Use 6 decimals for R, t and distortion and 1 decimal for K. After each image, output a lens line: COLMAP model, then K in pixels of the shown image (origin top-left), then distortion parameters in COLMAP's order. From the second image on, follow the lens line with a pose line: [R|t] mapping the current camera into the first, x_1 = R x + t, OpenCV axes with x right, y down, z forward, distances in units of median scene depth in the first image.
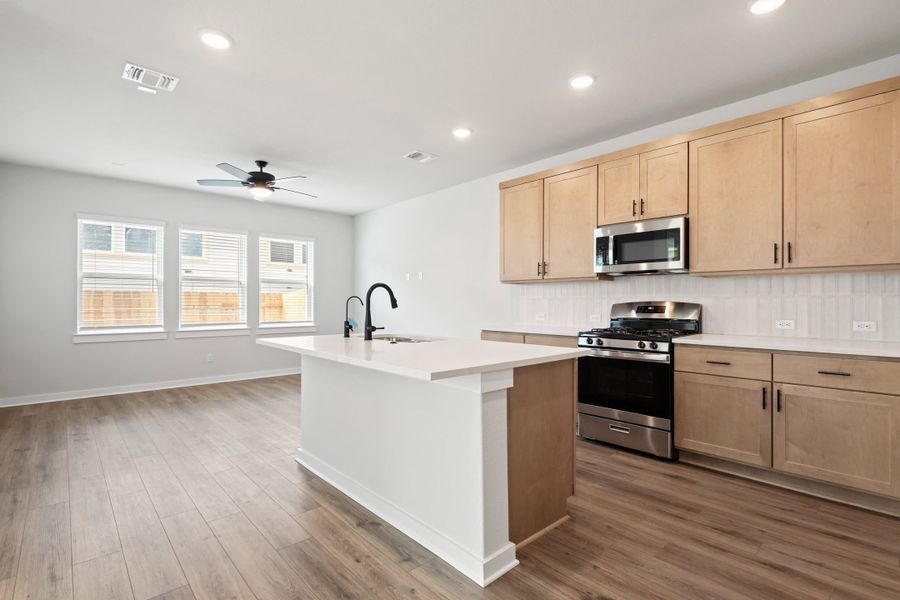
lens RADIAL K [[422.7, 0, 451.1], [0, 422.7, 300.7], [0, 0, 1]] dist [0.005218, -0.006965]
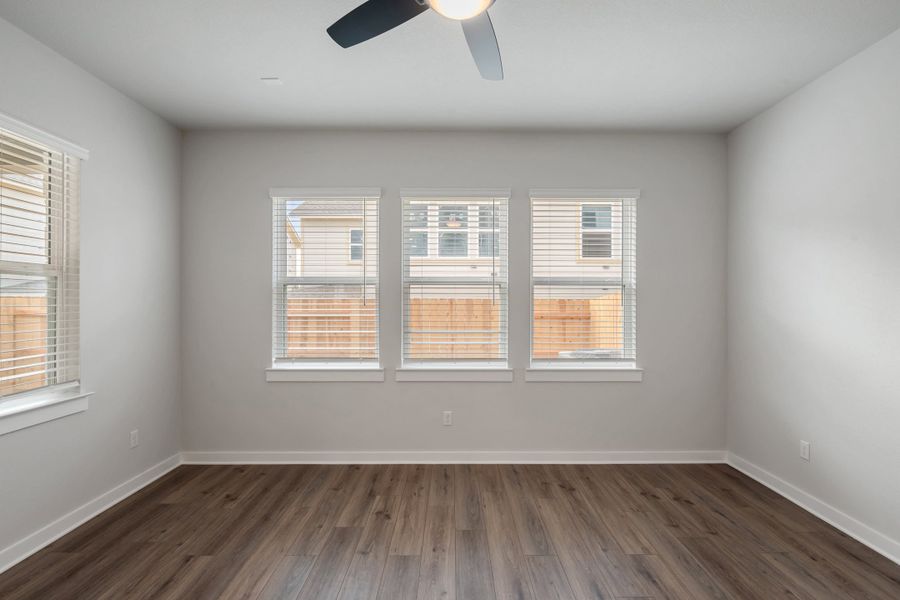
lens RADIAL K [[409.6, 0, 452.9], [0, 409.6, 300.4], [0, 0, 1]] dist [0.001745, -0.006090]
pose [[0.738971, -0.002342, -0.673733, -0.295369], [0.002584, 0.999996, -0.000642, -0.036099], [0.673732, -0.001267, 0.738974, 0.916618]]
